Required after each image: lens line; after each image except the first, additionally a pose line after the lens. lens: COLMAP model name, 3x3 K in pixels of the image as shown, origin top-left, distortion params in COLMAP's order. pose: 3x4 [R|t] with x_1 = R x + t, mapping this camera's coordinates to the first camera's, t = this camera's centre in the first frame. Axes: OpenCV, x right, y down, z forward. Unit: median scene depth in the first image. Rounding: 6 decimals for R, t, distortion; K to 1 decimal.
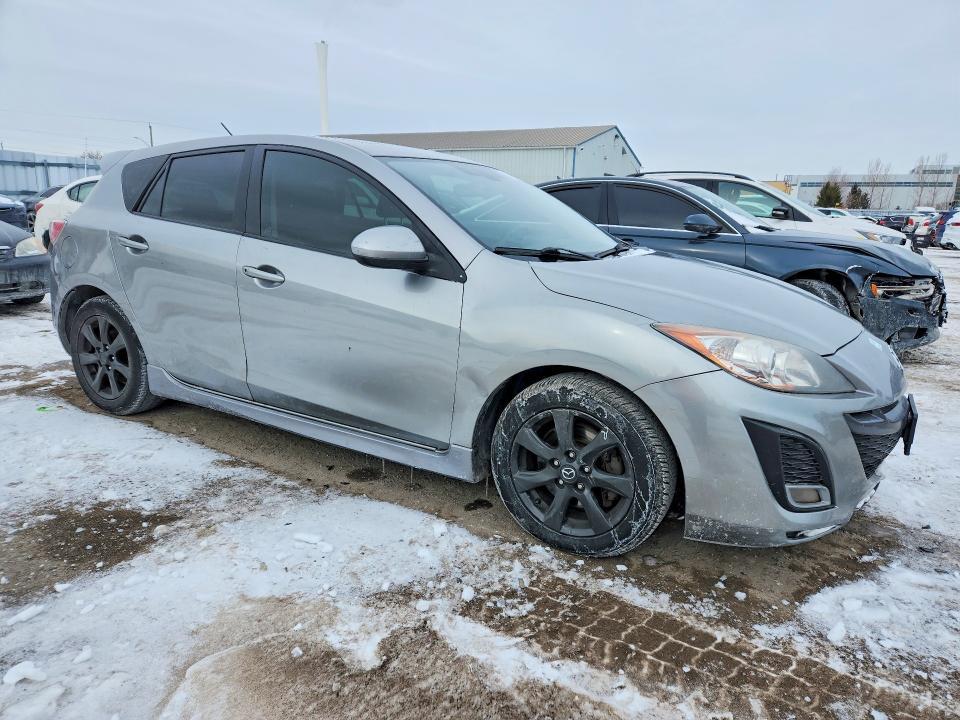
lens RADIAL K [[707.1, 0, 498.4], [0, 707.1, 358.7], [0, 0, 1]] dist [0.065151, -0.063777]
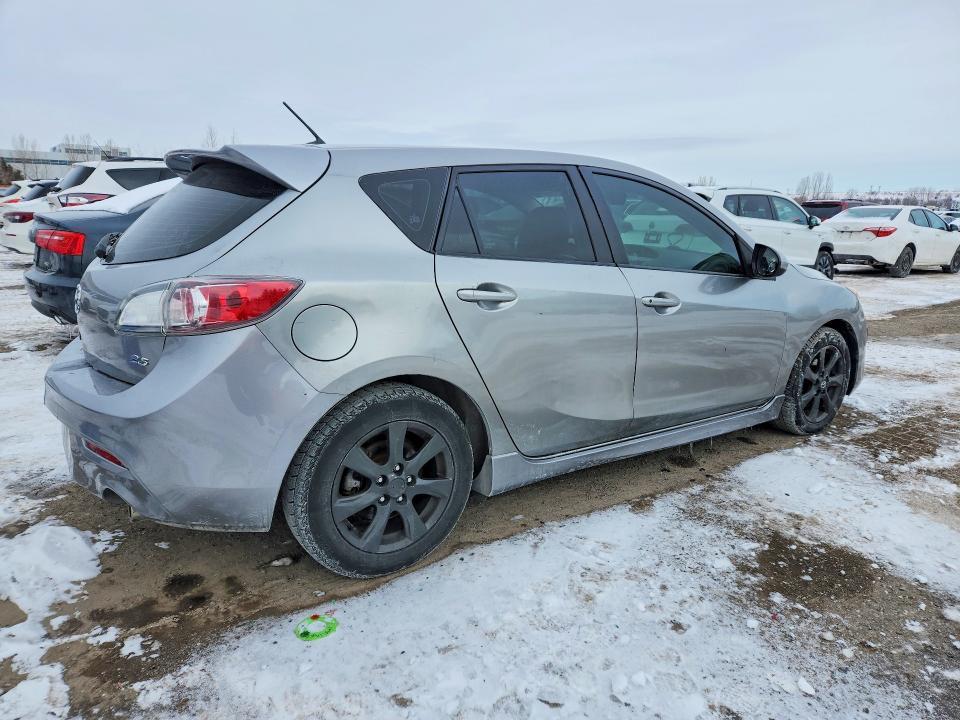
lens RADIAL K [[754.3, 0, 502.1], [0, 754.3, 359.5], [0, 0, 1]] dist [0.026383, 0.000151]
pose [[0.317723, -0.206797, 0.925358, -1.337230], [0.187330, 0.970381, 0.152539, -0.219551], [-0.929494, 0.124882, 0.347051, 0.855638]]
